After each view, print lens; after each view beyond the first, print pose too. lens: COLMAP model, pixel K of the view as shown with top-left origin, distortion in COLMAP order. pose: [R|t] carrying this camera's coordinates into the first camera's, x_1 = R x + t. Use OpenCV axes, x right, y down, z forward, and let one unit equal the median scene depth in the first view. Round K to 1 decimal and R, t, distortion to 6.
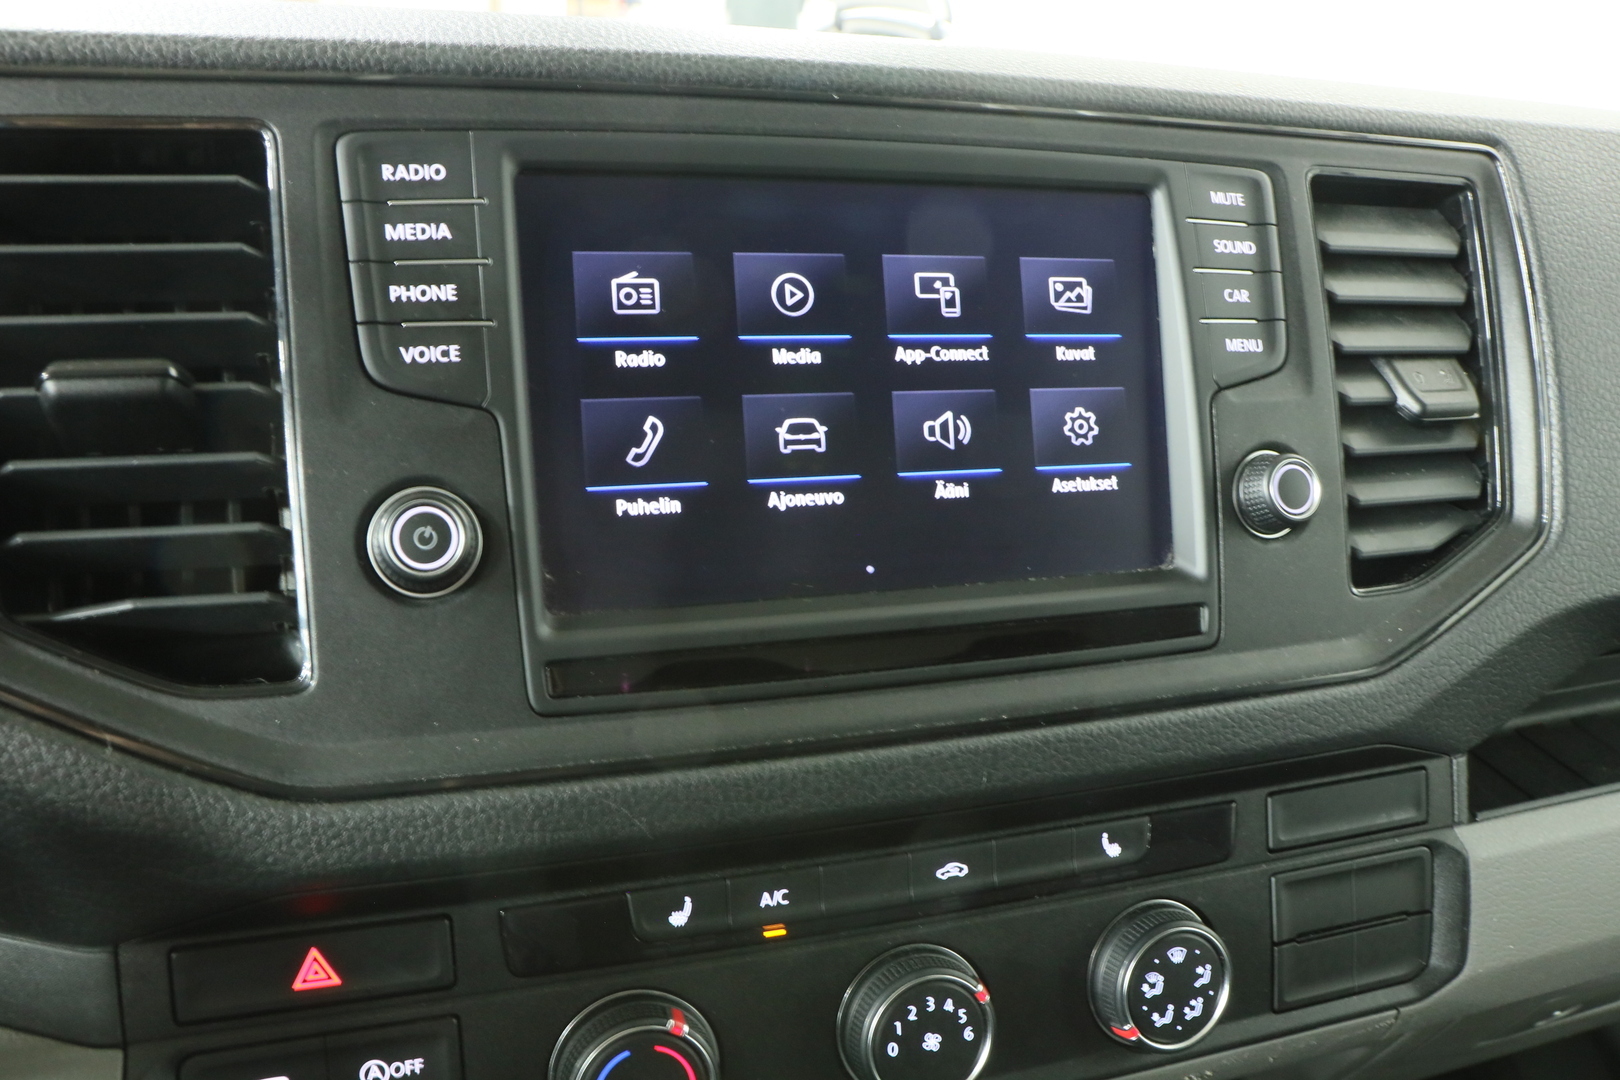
lens RADIAL K [[1270.4, 0, 794.0], [0, 1270.4, 534.9], [0, 0, 1]] dist [-0.107451, 0.067810]
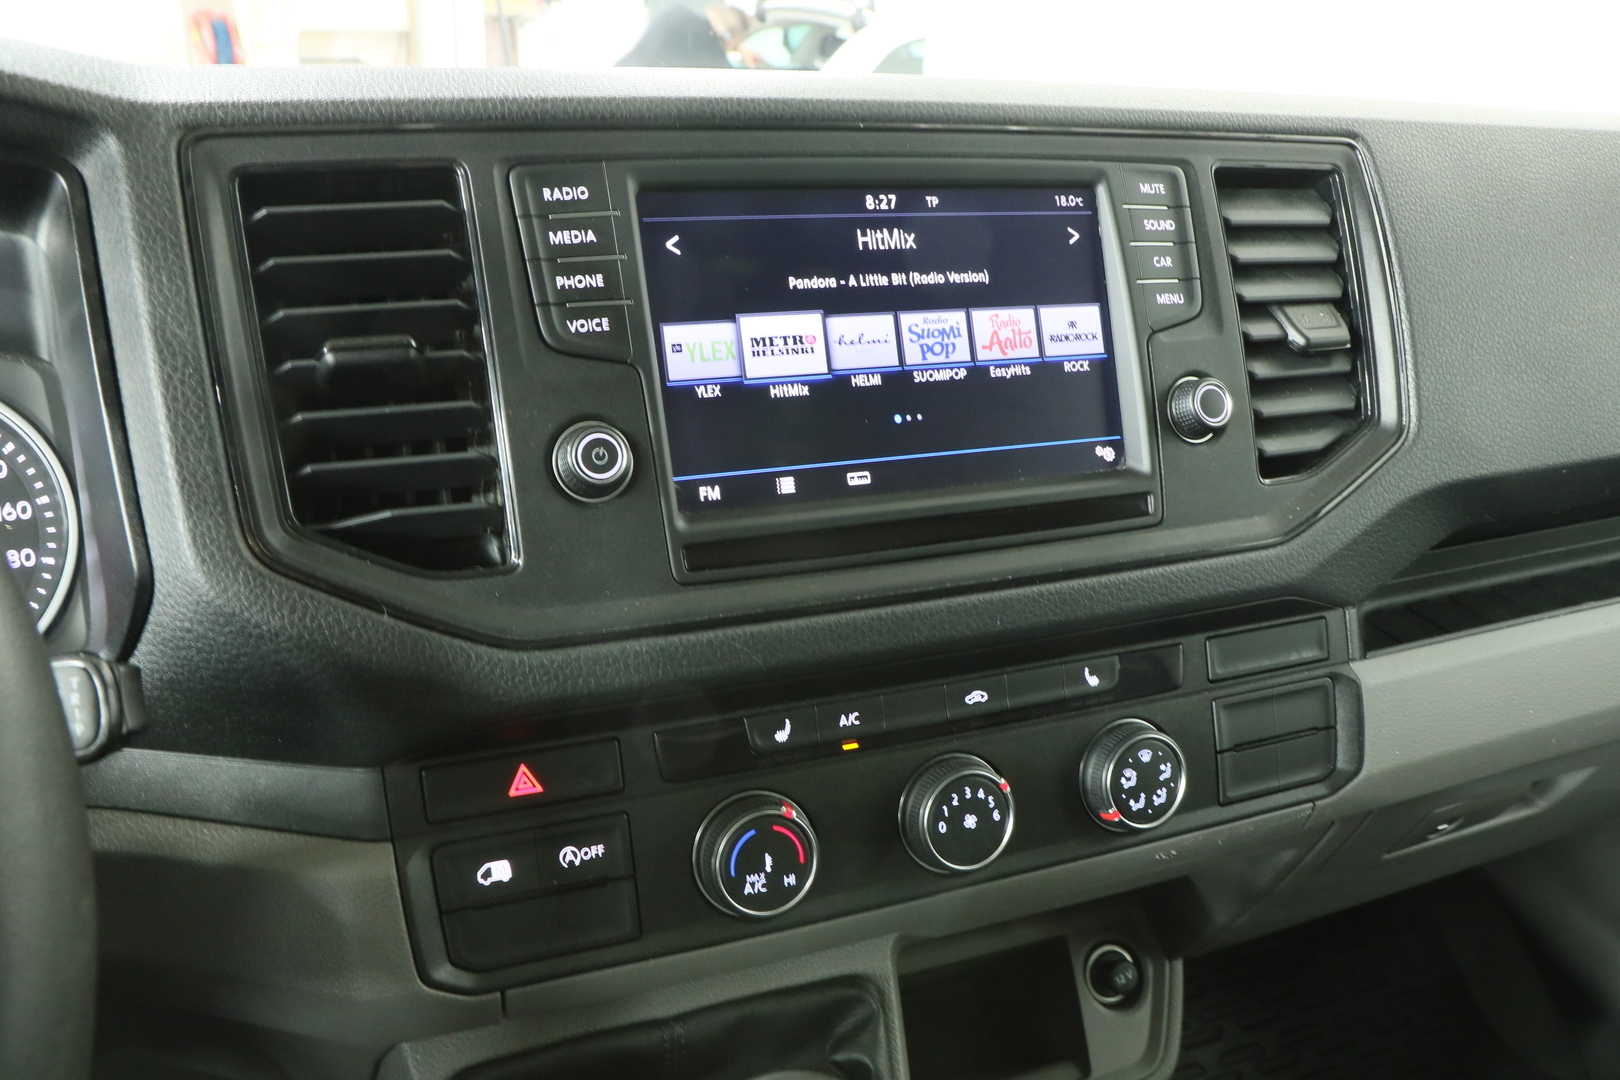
lens RADIAL K [[1270.4, 0, 806.1], [0, 1270.4, 532.9], [0, 0, 1]] dist [-0.107451, 0.067810]
pose [[0.997362, -0.051795, 0.050856, -0.119514], [0.051534, 0.998650, 0.006439, 0.076816], [-0.051121, -0.003802, 0.998685, -0.350515]]
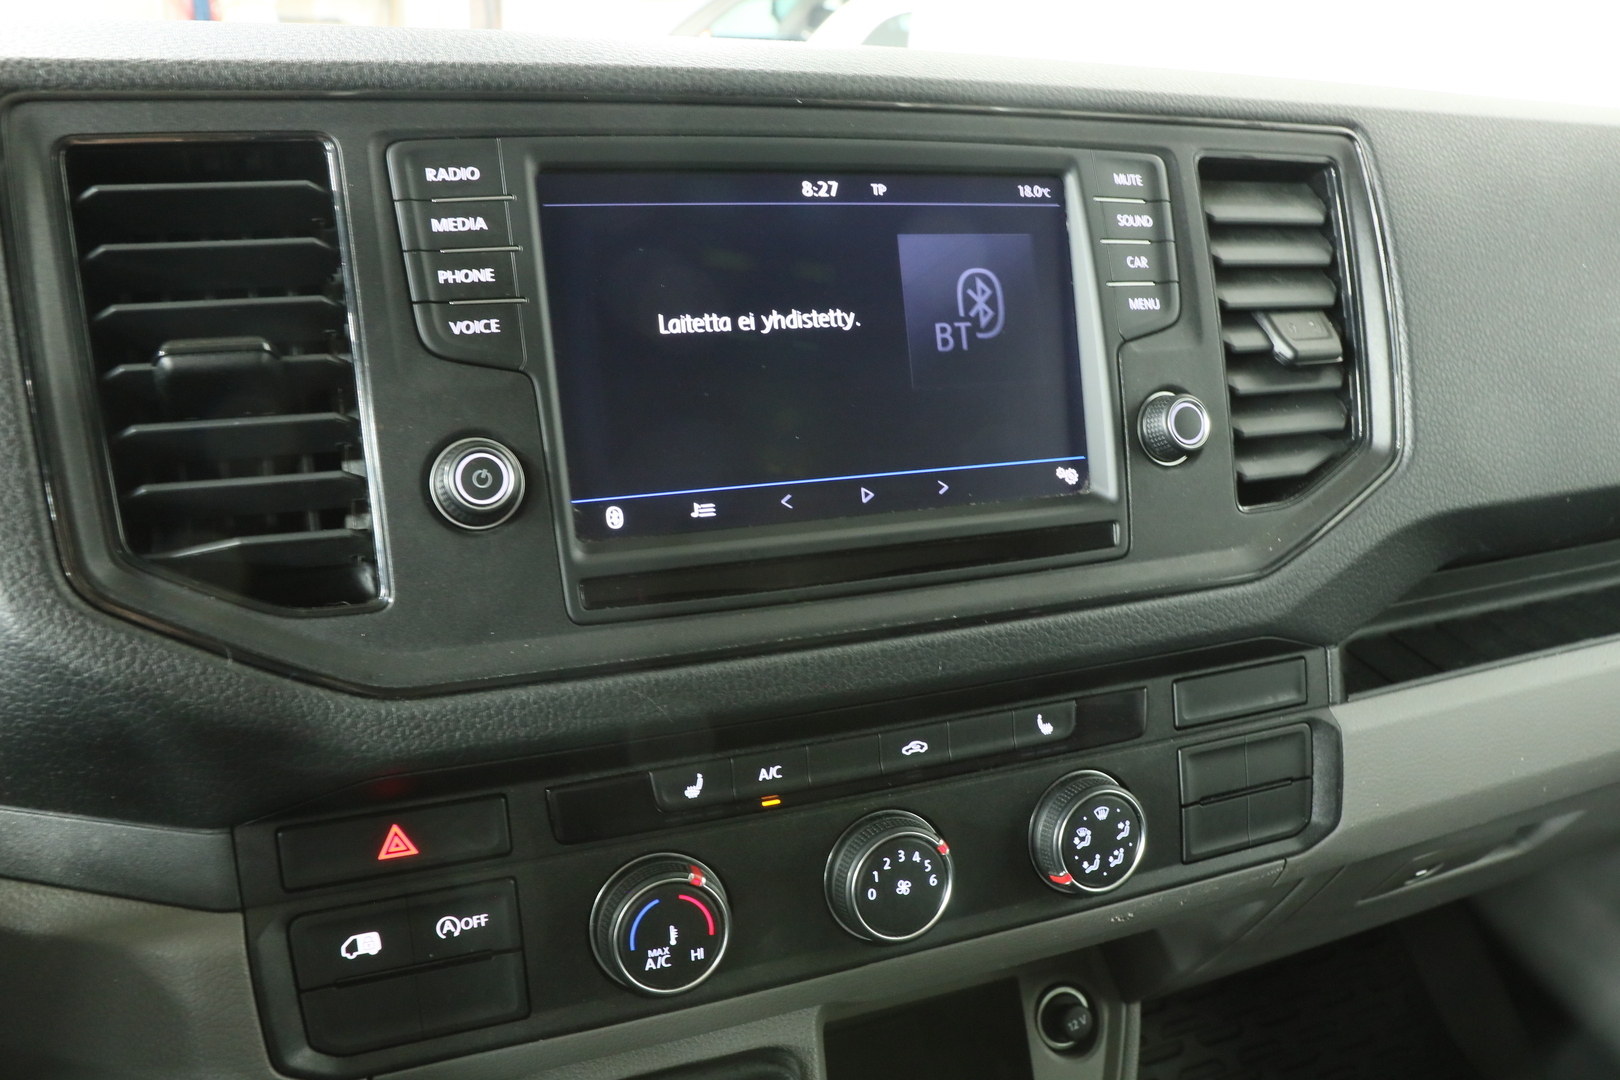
lens RADIAL K [[1270.4, 0, 799.2], [0, 1270.4, 547.5], [0, 0, 1]] dist [-0.107451, 0.067810]
pose [[0.997535, -0.033161, 0.061841, -0.055117], [0.030840, 0.998797, 0.038125, 0.026899], [-0.063031, -0.036124, 0.997358, -0.200711]]
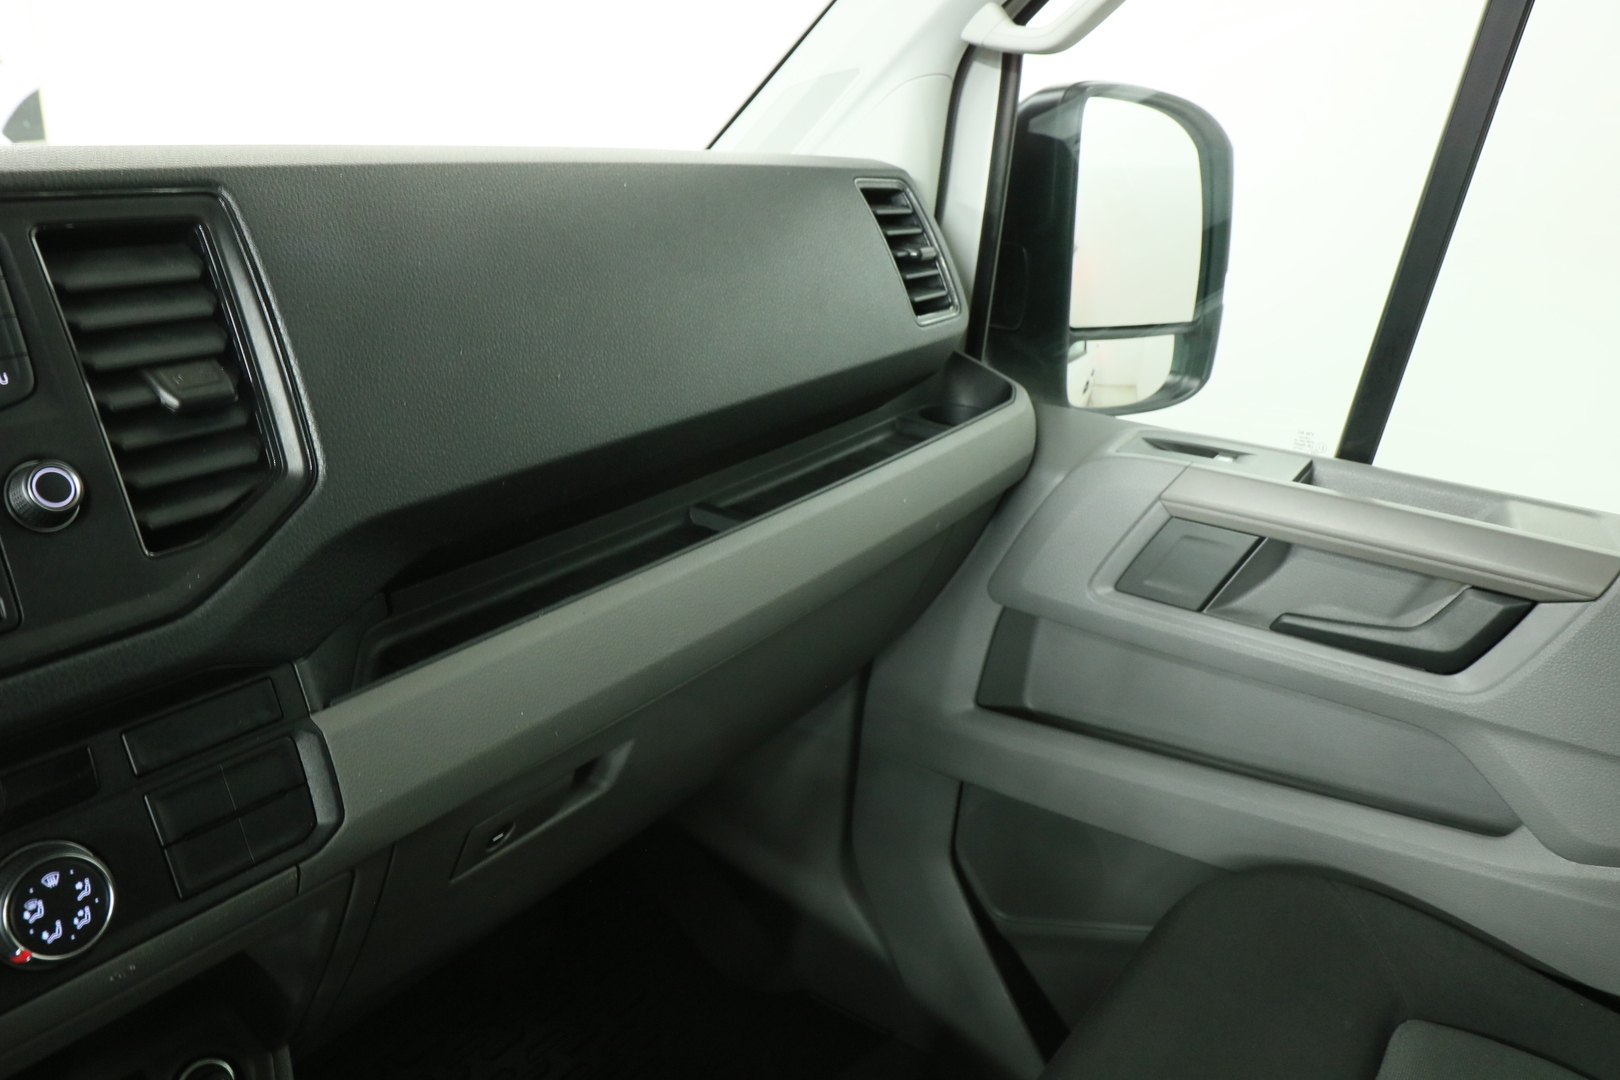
lens RADIAL K [[1270.4, 0, 824.5], [0, 1270.4, 547.6], [0, 0, 1]] dist [-0.107451, 0.067810]
pose [[0.785452, -0.237256, 0.571642, 0.316962], [0.240222, 0.968065, 0.071717, 0.128175], [-0.570402, 0.080990, 0.817363, -0.465456]]
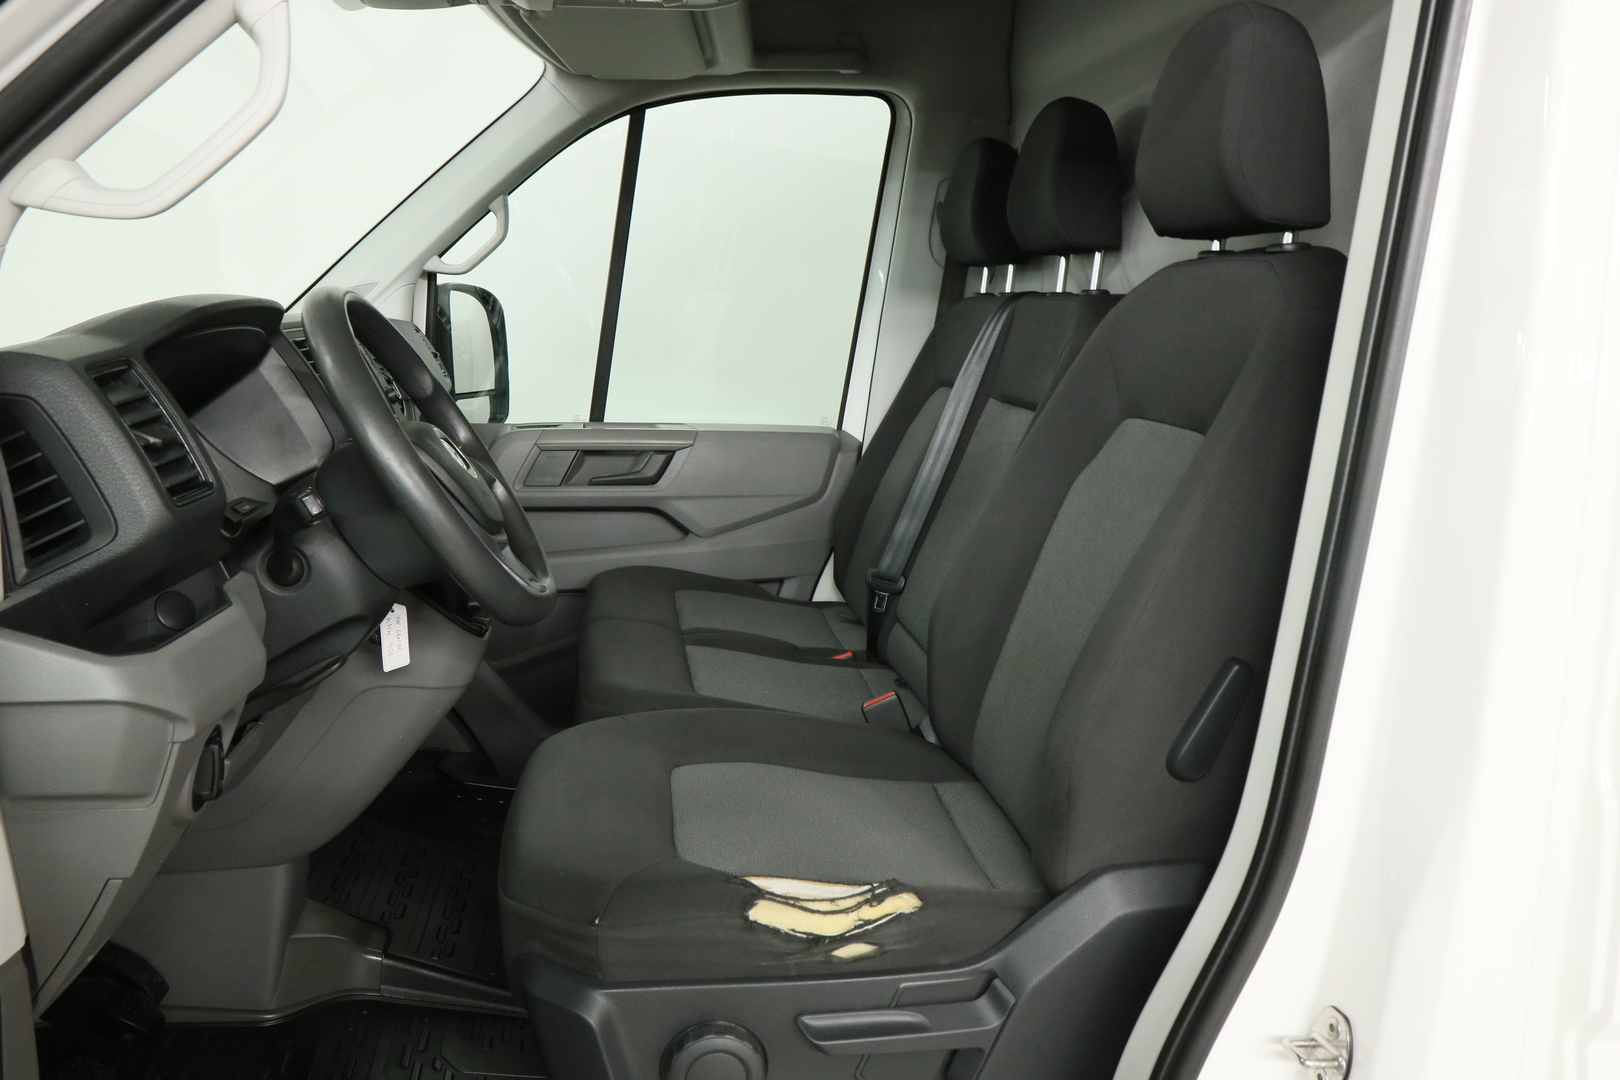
lens RADIAL K [[1270.4, 0, 813.7], [0, 1270.4, 545.0], [0, 0, 1]] dist [-0.107451, 0.067810]
pose [[0.157360, -0.245535, 0.956530, -4.581561], [0.371962, 0.912001, 0.172912, 0.296435], [-0.914812, 0.328584, 0.234842, -1.599638]]
